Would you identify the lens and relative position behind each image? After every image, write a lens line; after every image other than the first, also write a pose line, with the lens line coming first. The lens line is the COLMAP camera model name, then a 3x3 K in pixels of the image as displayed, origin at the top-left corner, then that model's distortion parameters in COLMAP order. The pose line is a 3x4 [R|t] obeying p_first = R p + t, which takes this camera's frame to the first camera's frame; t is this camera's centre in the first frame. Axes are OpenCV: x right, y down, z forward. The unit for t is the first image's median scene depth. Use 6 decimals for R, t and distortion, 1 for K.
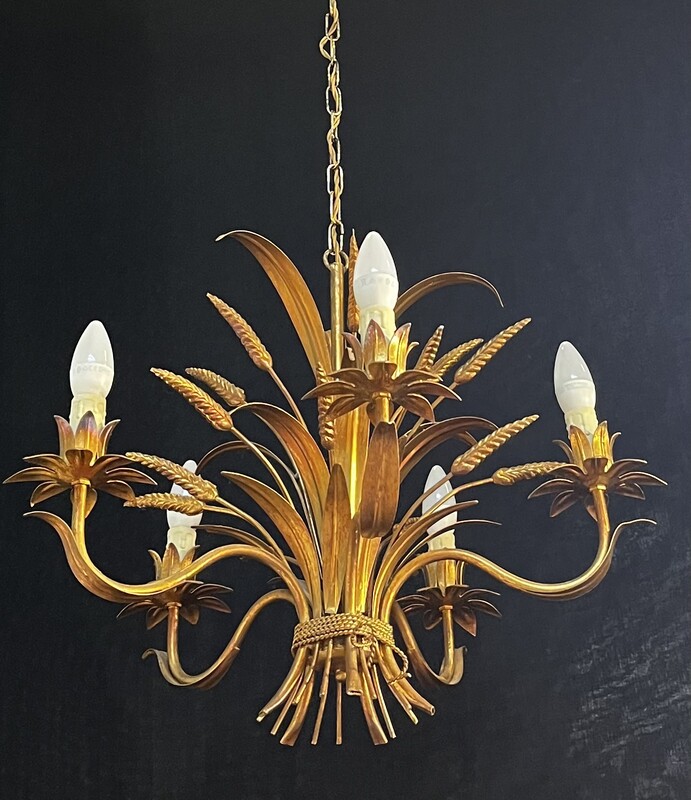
lens RADIAL K [[692.2, 0, 345.1], [0, 692.2, 399.8], [0, 0, 1]] dist [-0.048086, 0.003397]
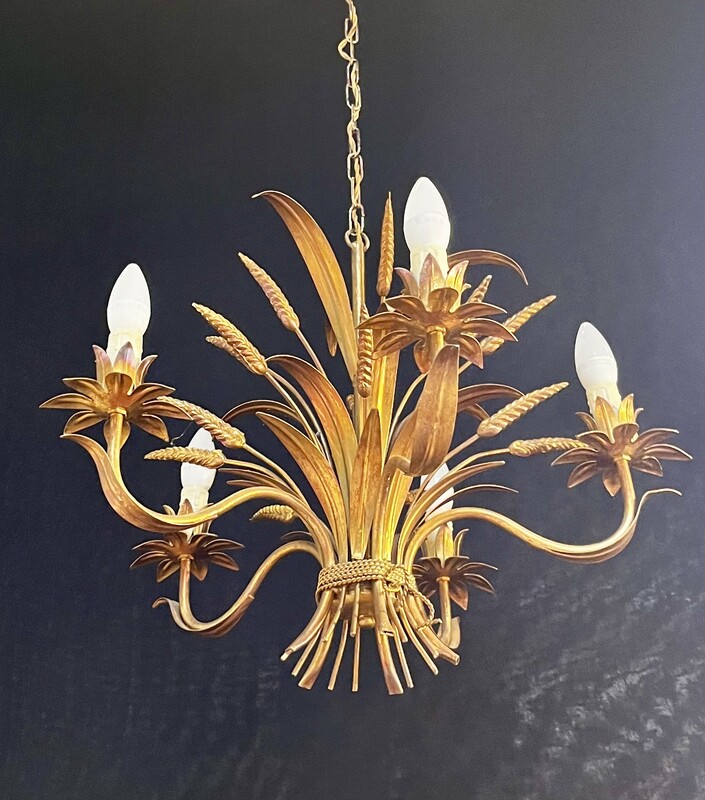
lens RADIAL K [[643.8, 0, 327.6], [0, 643.8, 419.1], [0, 0, 1]] dist [-0.008283, -0.014025]
pose [[0.998120, 0.059748, -0.013674, -0.052794], [-0.059208, 0.997561, 0.036967, 0.061758], [0.015849, -0.036088, 0.999223, 0.057809]]
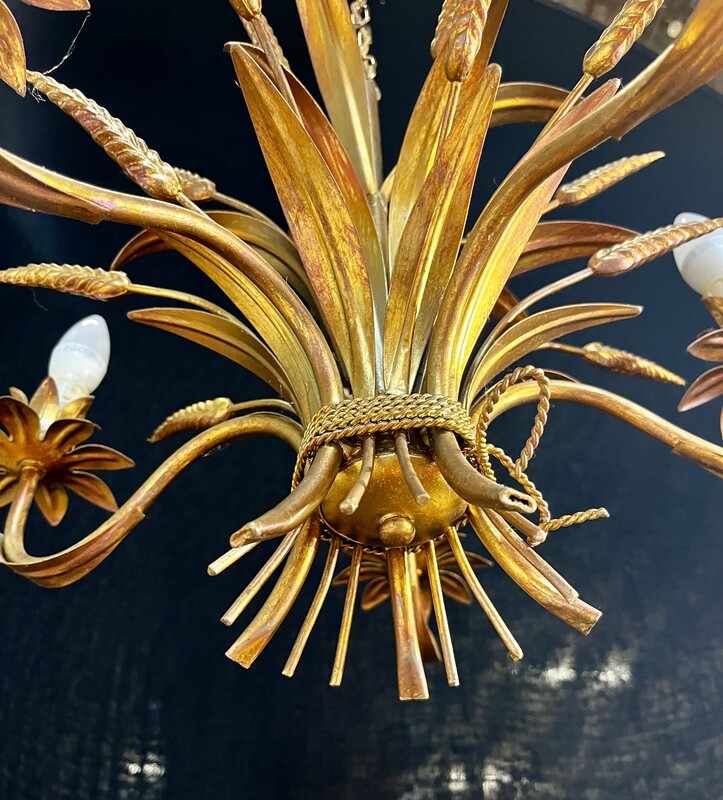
lens RADIAL K [[706.3, 0, 362.1], [0, 706.3, 402.3], [0, 0, 1]] dist [-0.014017, -0.002829]
pose [[0.964059, 0.220296, 0.148523, -0.096296], [-0.216115, 0.975379, -0.043929, 0.283103], [-0.154544, 0.010252, 0.987933, 0.433478]]
